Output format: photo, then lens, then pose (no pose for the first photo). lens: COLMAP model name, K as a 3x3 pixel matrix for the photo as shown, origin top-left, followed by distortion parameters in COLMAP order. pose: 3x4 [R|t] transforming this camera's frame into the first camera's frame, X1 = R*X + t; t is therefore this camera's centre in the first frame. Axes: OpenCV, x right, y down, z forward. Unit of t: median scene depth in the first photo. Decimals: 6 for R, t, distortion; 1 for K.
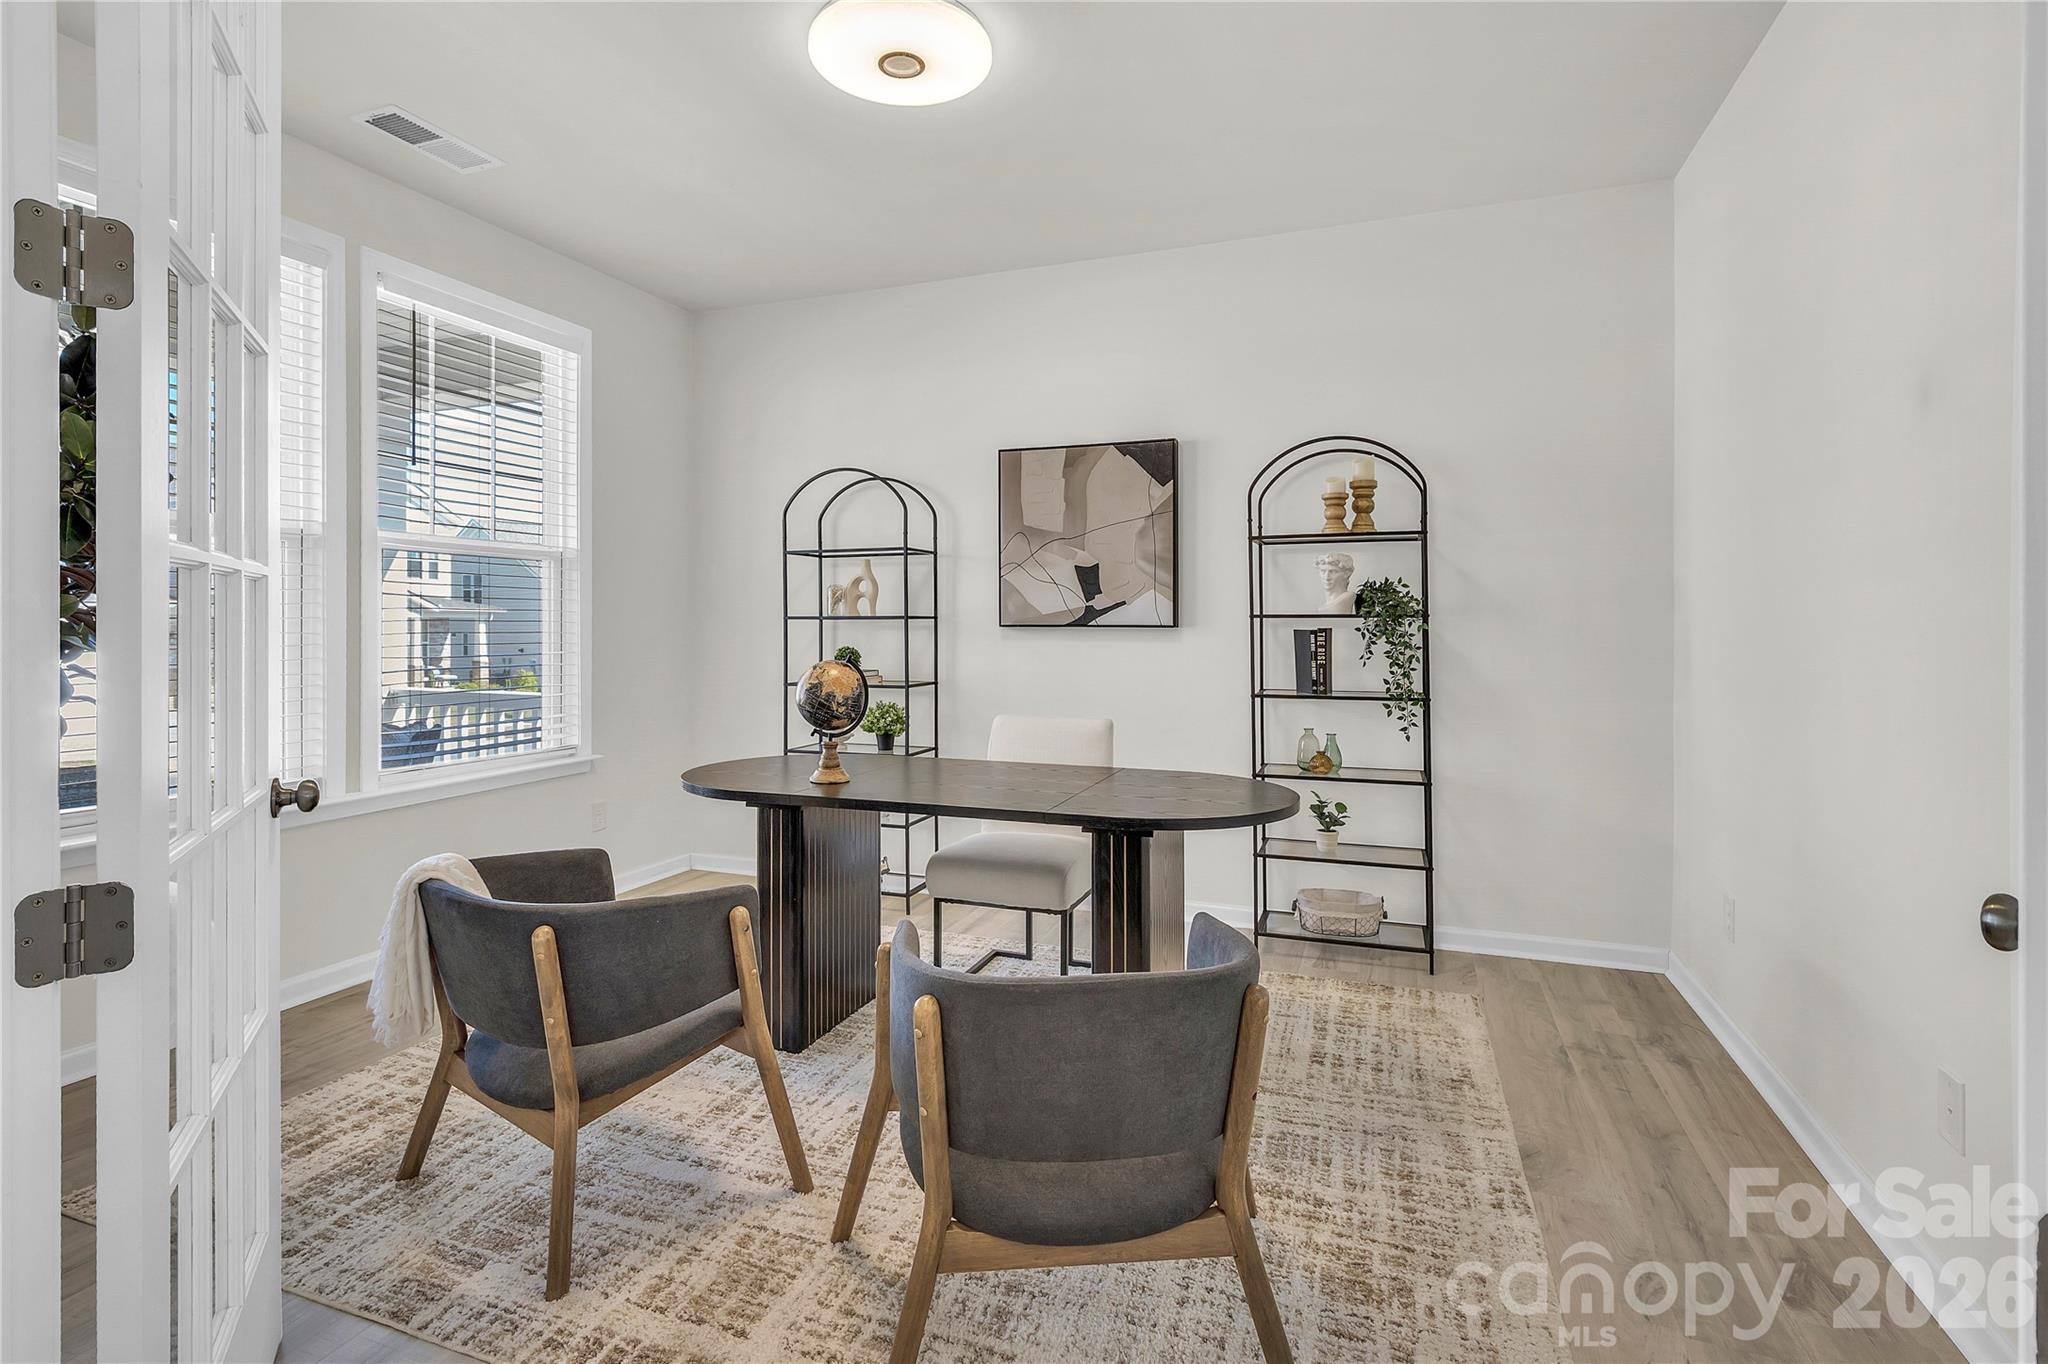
lens RADIAL K [[982.7, 0, 1004.1], [0, 982.7, 620.4], [0, 0, 1]] dist [-0.001117, -0.000192]
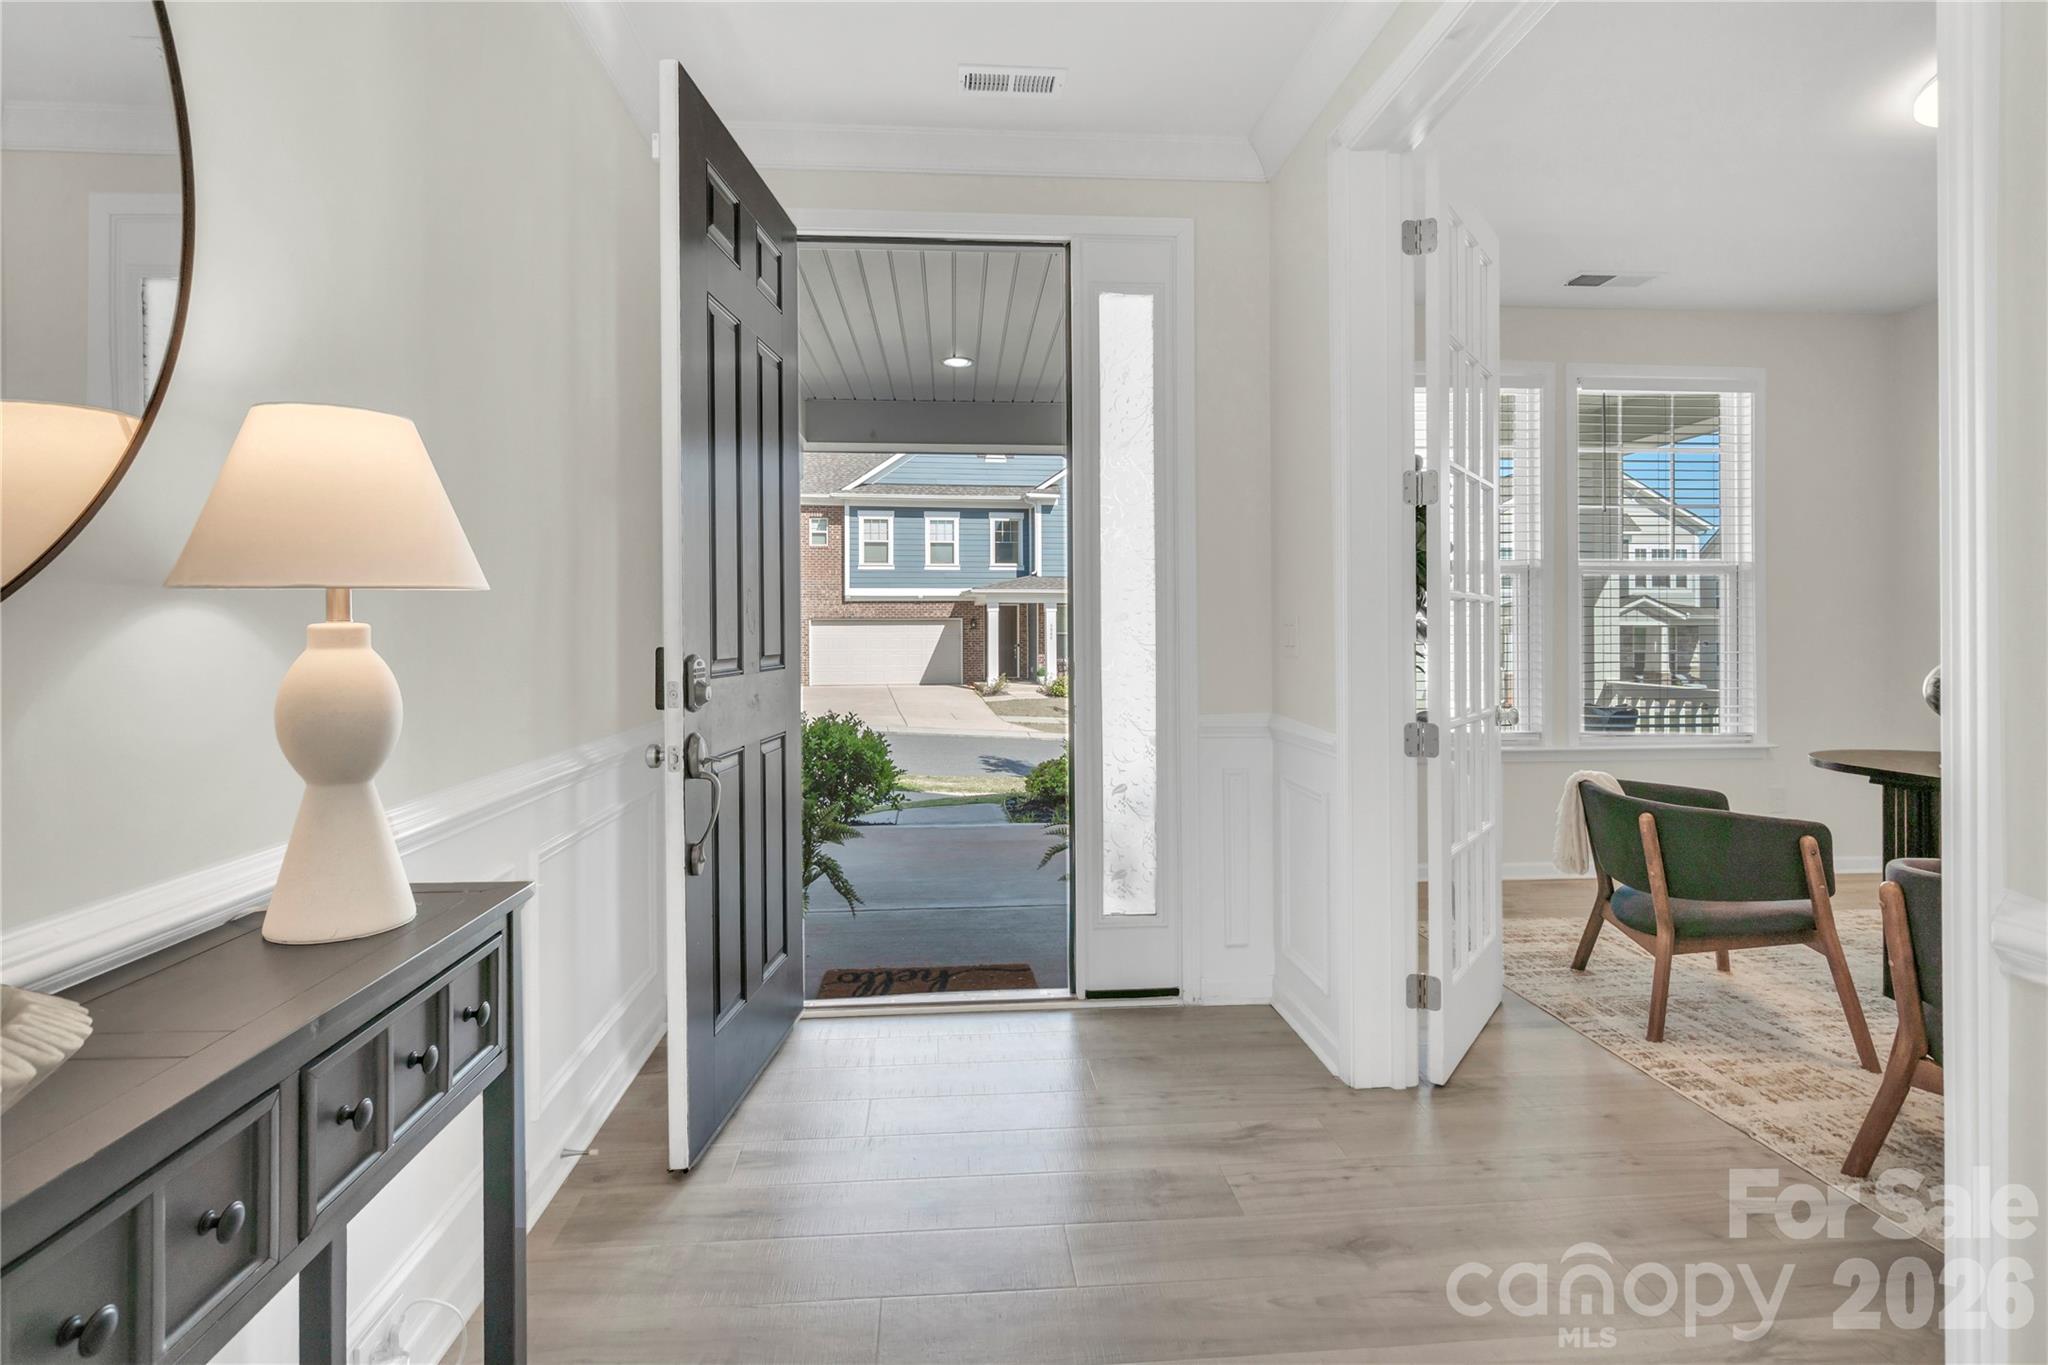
lens RADIAL K [[1004.7, 0, 1007.3], [0, 1004.7, 638.5], [0, 0, 1]] dist [-0.000670, 0.000324]
pose [[0.427989, 0.001719, -0.903782, 0.477692], [0.005920, 0.999971, 0.004705, 0.010324], [0.903764, -0.007364, 0.427967, -0.544102]]
